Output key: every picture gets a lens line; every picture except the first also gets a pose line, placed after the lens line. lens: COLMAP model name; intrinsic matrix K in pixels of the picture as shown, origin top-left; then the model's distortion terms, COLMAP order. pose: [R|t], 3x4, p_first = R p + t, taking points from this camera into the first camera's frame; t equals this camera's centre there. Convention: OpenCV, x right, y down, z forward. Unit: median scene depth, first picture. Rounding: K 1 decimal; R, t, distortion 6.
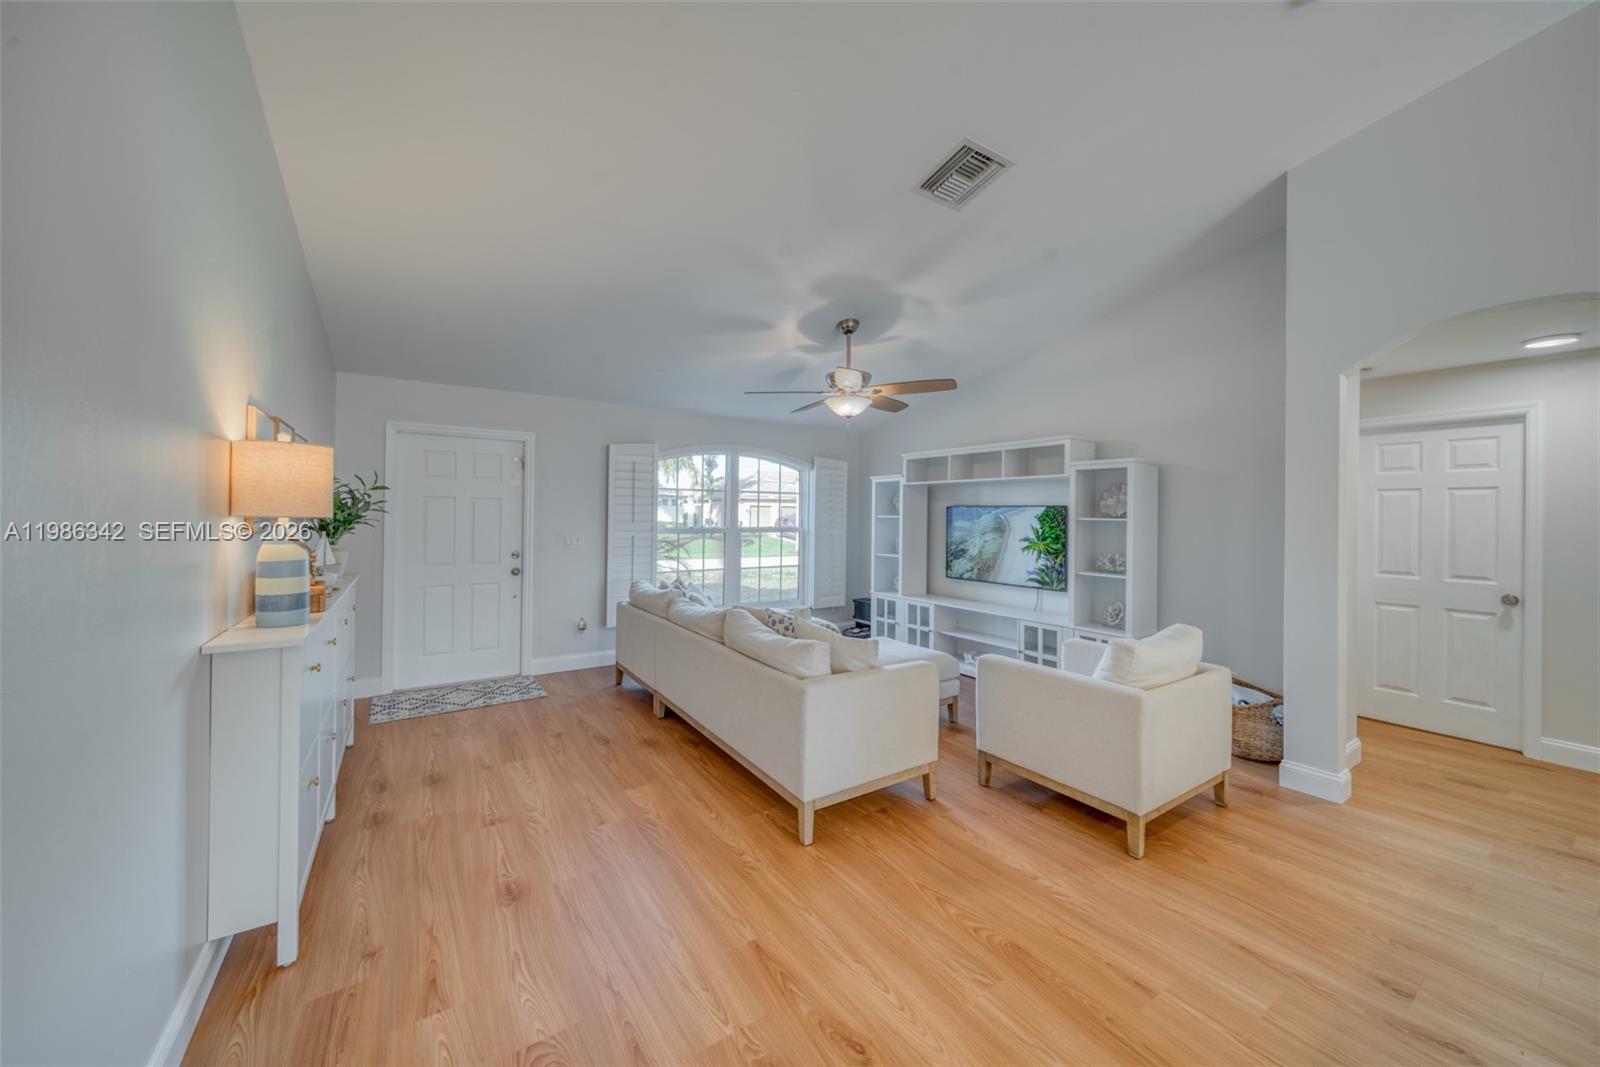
lens RADIAL K [[569.1, 0, 785.1], [0, 569.1, 515.6], [0, 0, 1]] dist [-0.001275, -0.000143]
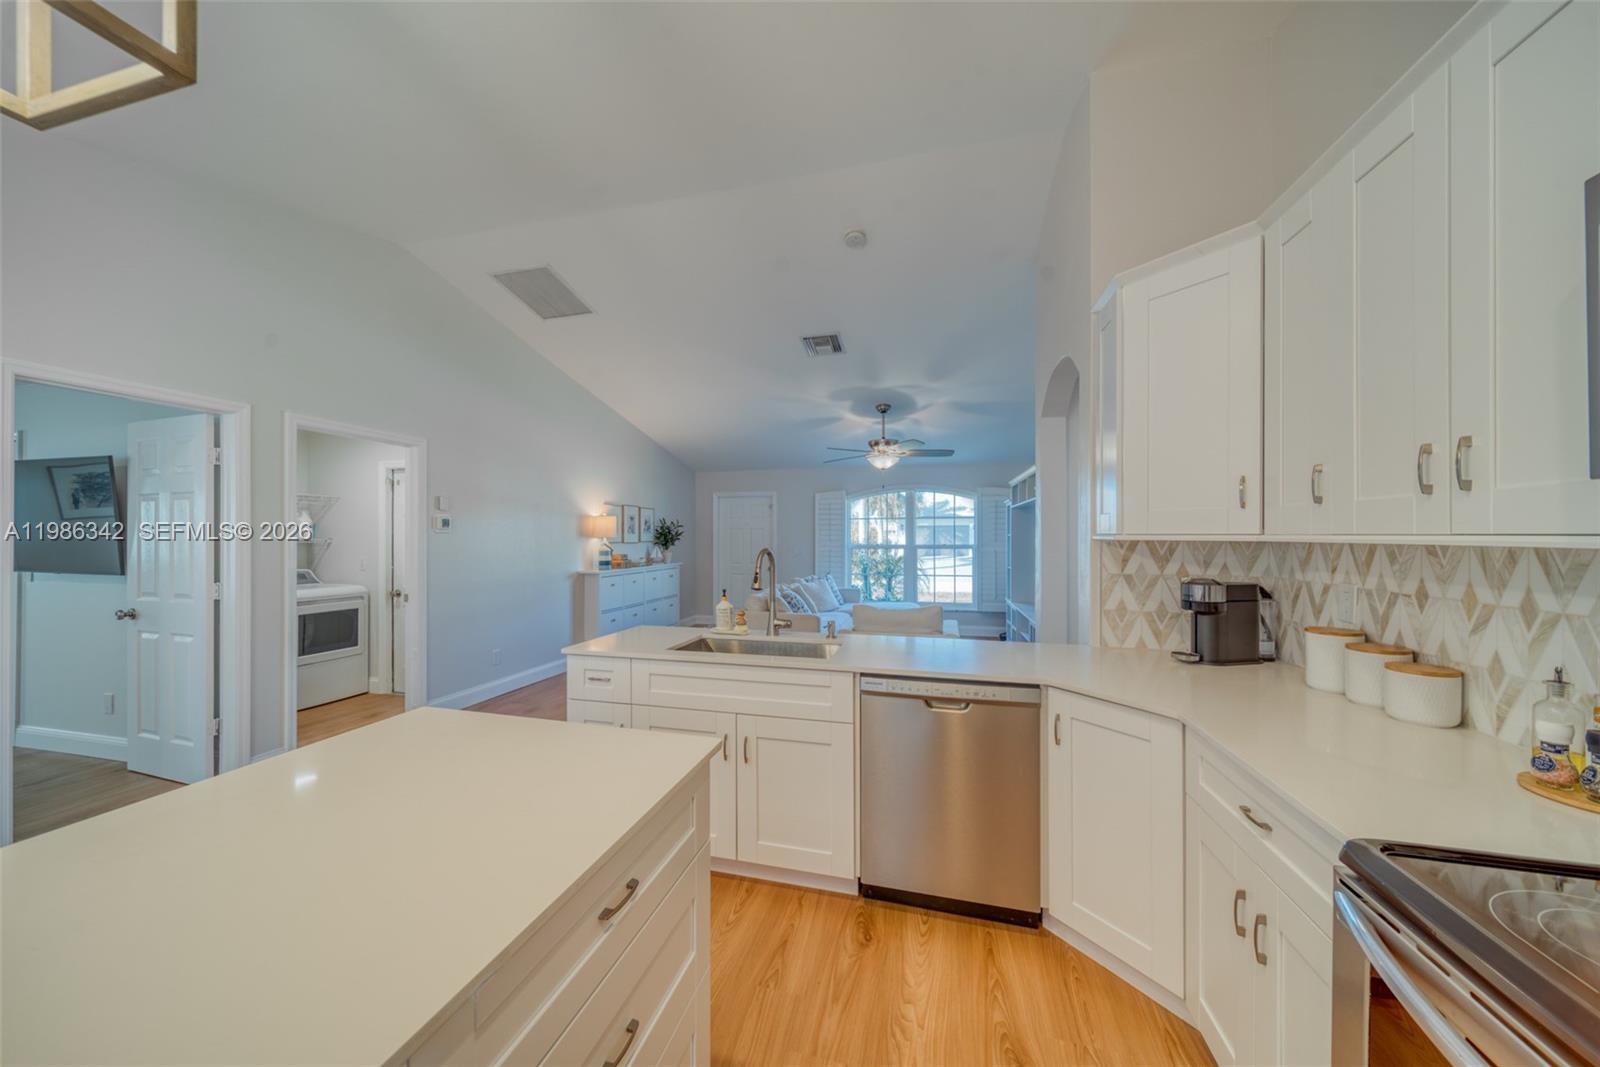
lens RADIAL K [[569.8, 0, 774.2], [0, 569.8, 535.2], [0, 0, 1]] dist [0.001786, 0.000053]
pose [[0.653528, -0.015601, -0.756741, 1.265582], [0.007549, 0.999872, -0.014093, 0.024001], [0.756864, 0.003497, 0.653563, -0.238865]]
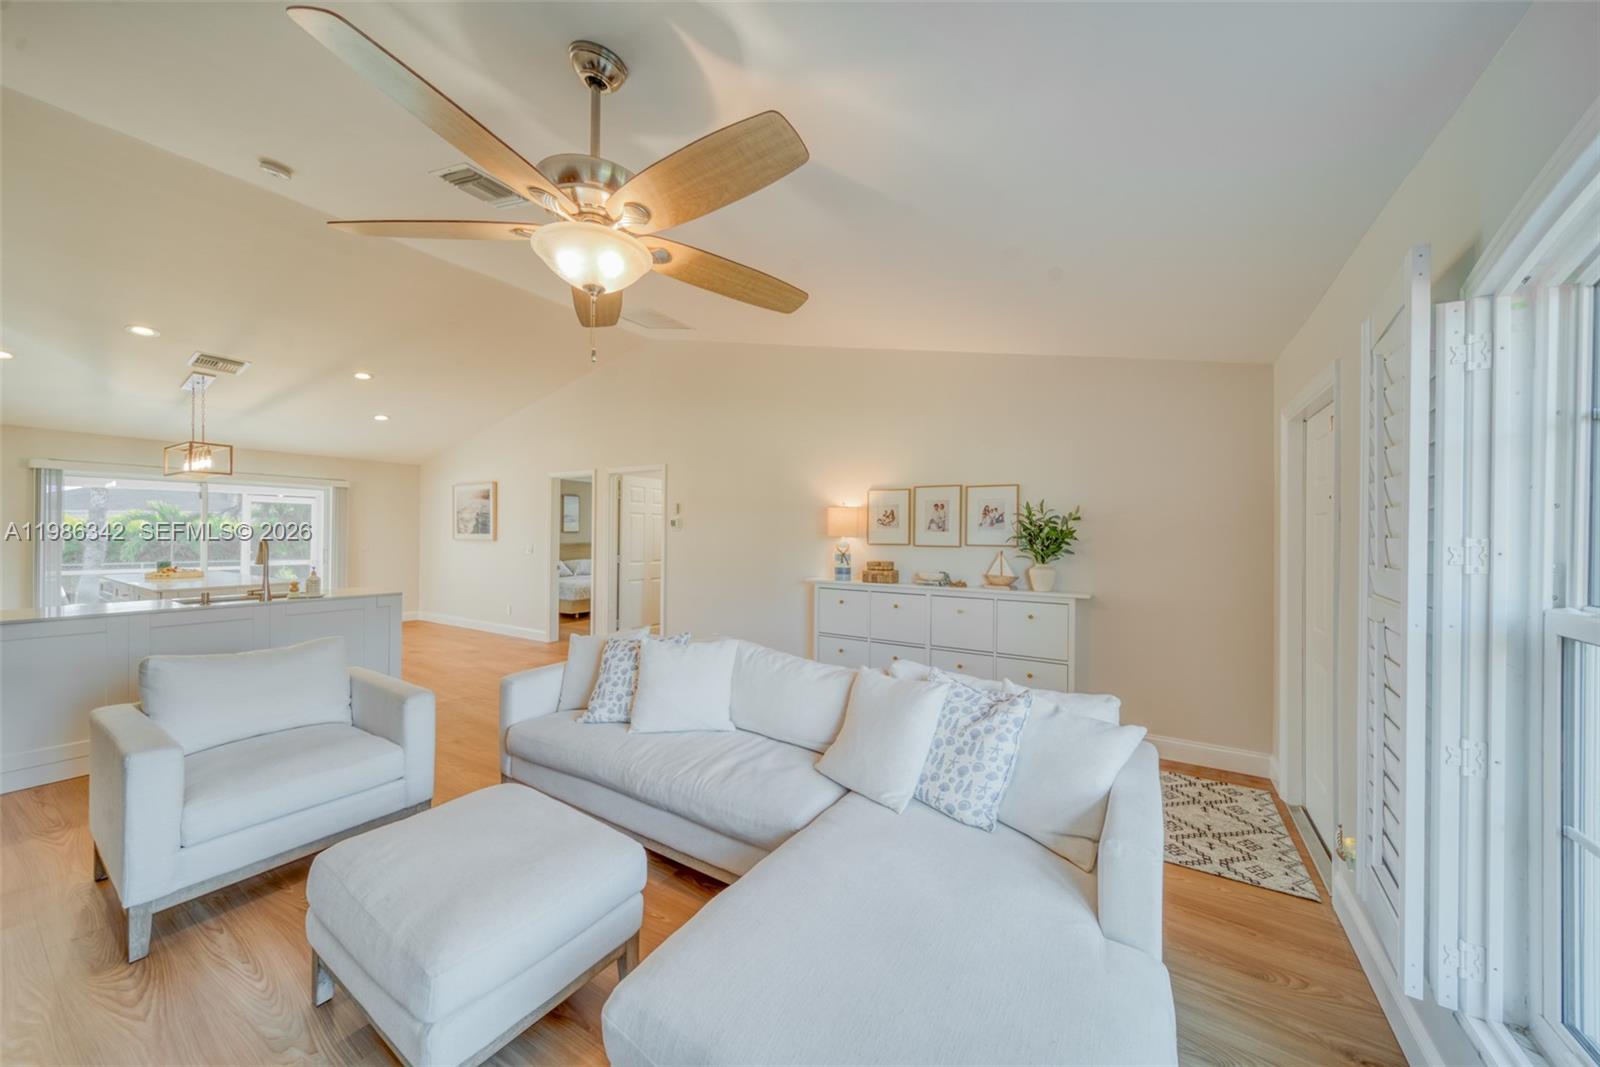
lens RADIAL K [[558.4, 0, 792.5], [0, 558.4, 534.8], [0, 0, 1]] dist [-0.000015, 0.000008]
pose [[-0.912374, -0.022902, -0.408718, 0.174740], [-0.023678, 0.999715, -0.003160, 0.004569], [0.408673, 0.006794, -0.912655, 1.715434]]
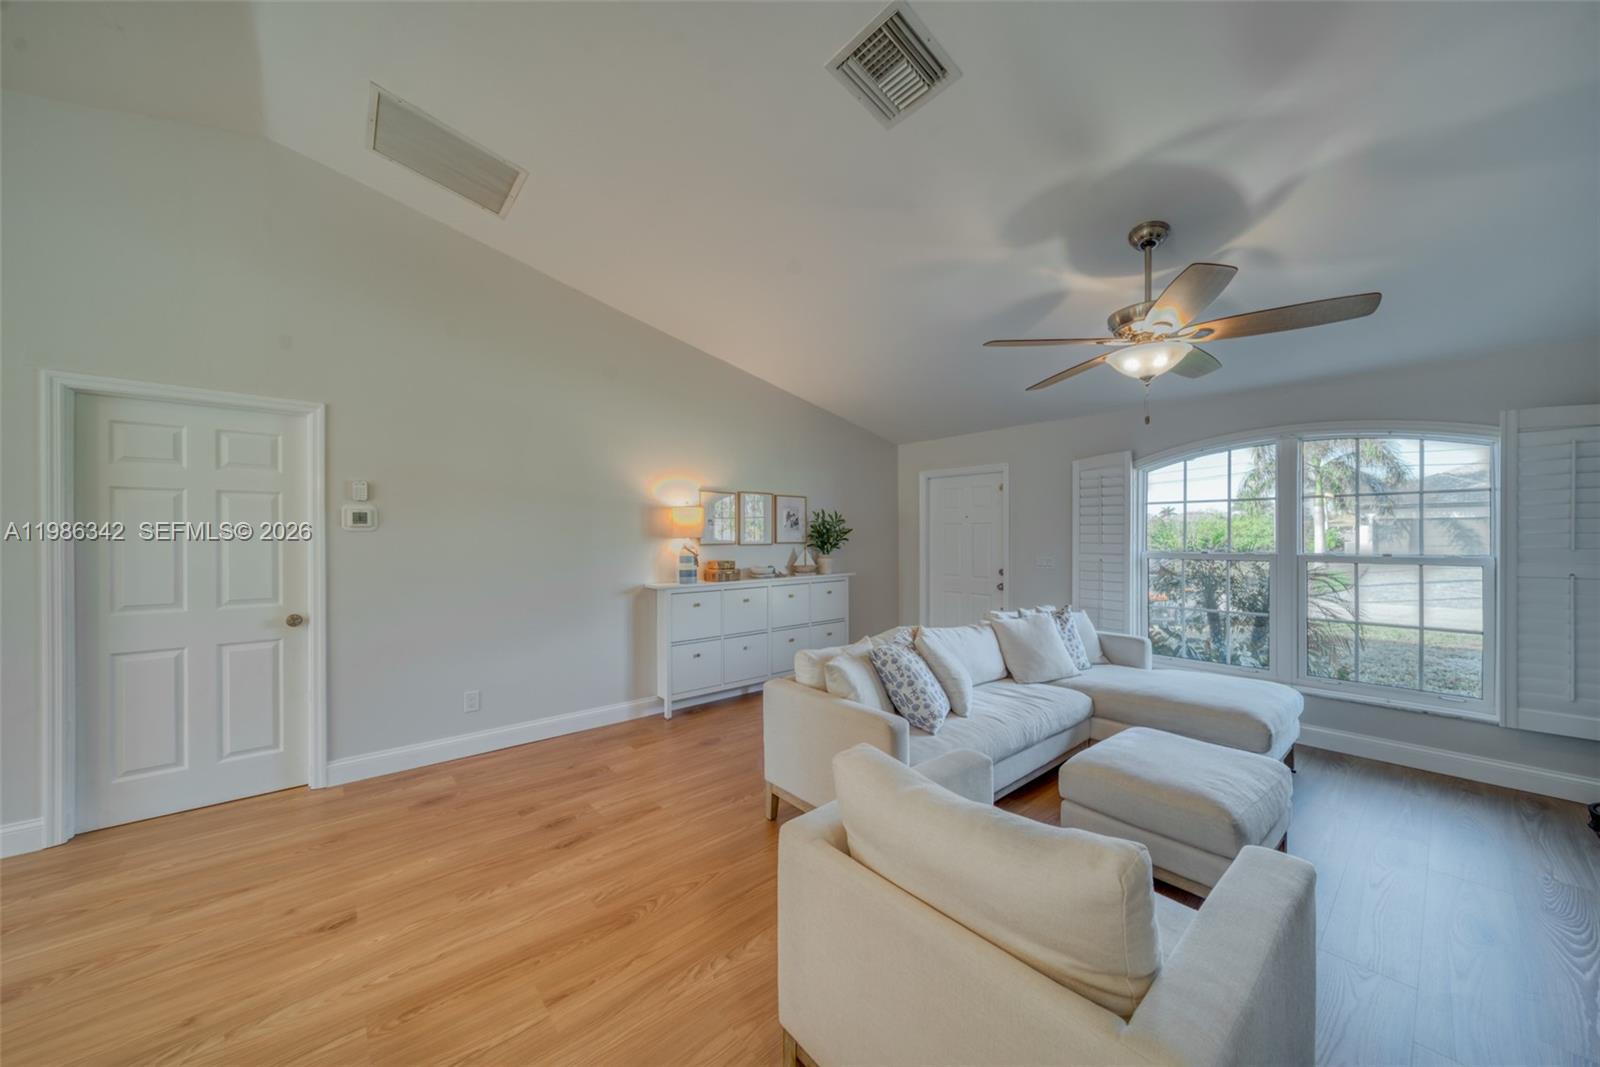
lens RADIAL K [[558.4, 0, 792.5], [0, 558.4, 534.8], [0, 0, 1]] dist [-0.000015, 0.000008]
pose [[0.124005, -0.014664, -0.992173, 0.815045], [0.001052, 0.999892, -0.014647, 0.014427], [0.992281, 0.000772, 0.124007, 0.629599]]
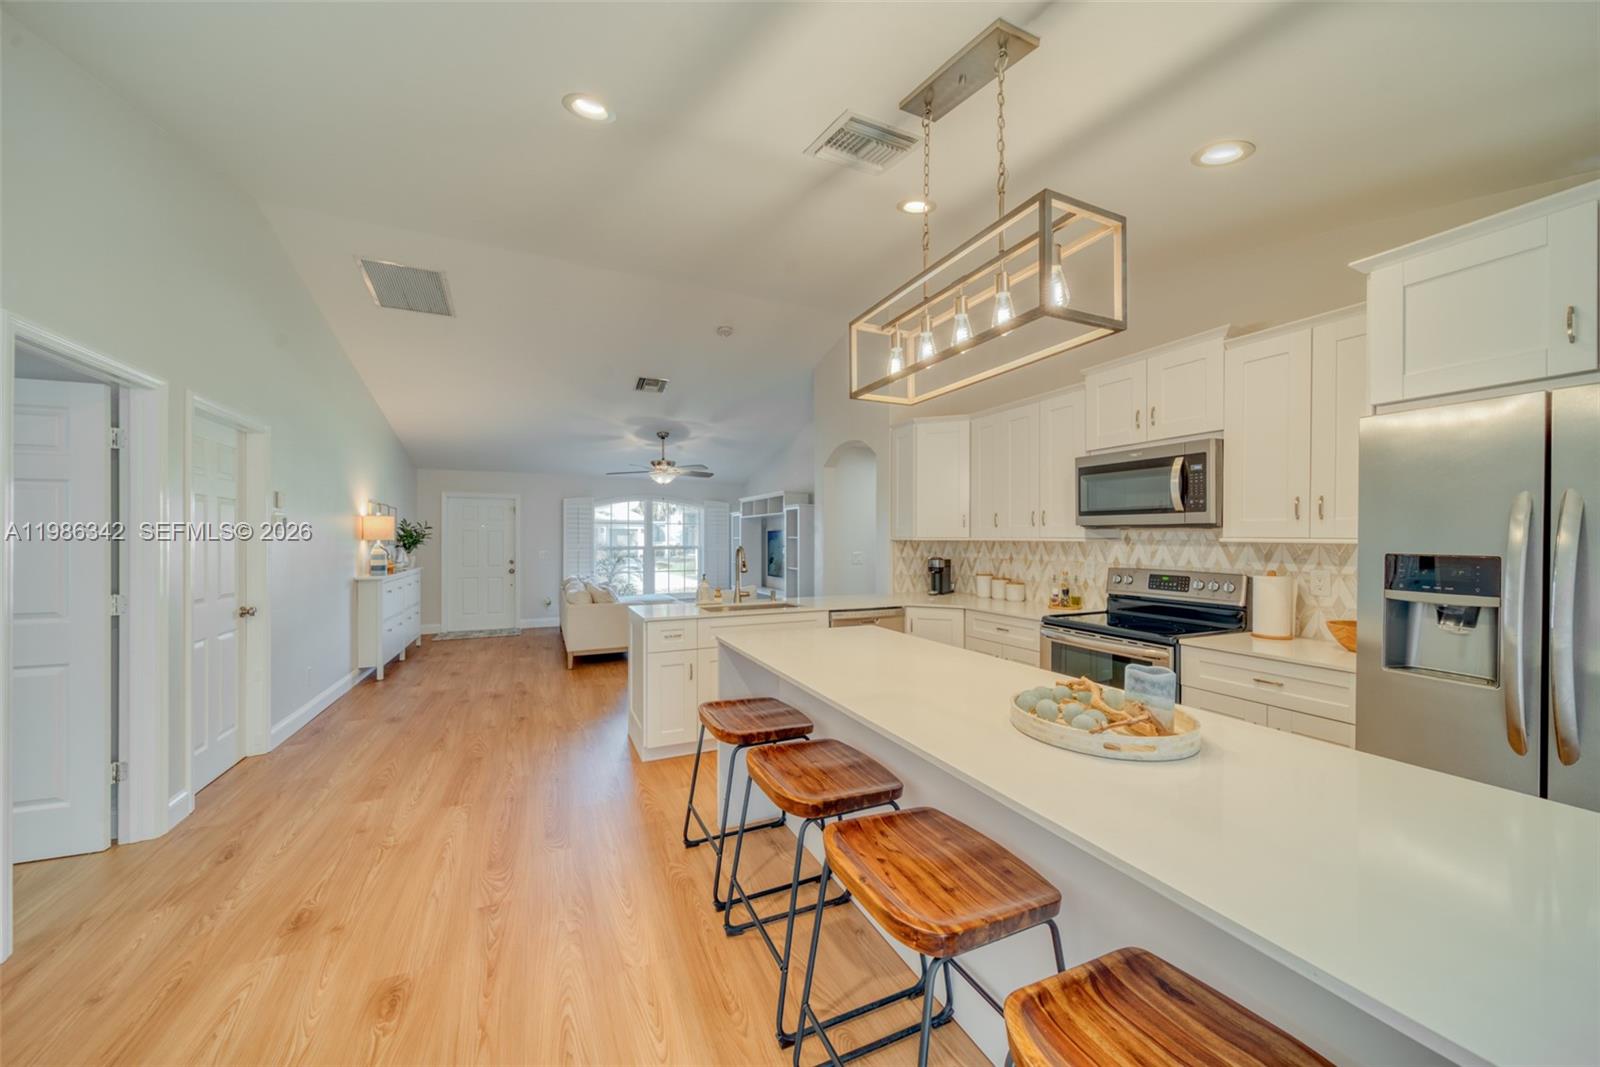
lens RADIAL K [[565.6, 0, 791.9], [0, 565.6, 539.5], [0, 0, 1]] dist [0.001043, -0.000008]
pose [[0.987809, -0.013859, -0.155051, 0.968579], [0.013368, 0.999902, -0.004207, 0.023477], [0.155094, 0.002083, 0.987897, -0.900662]]
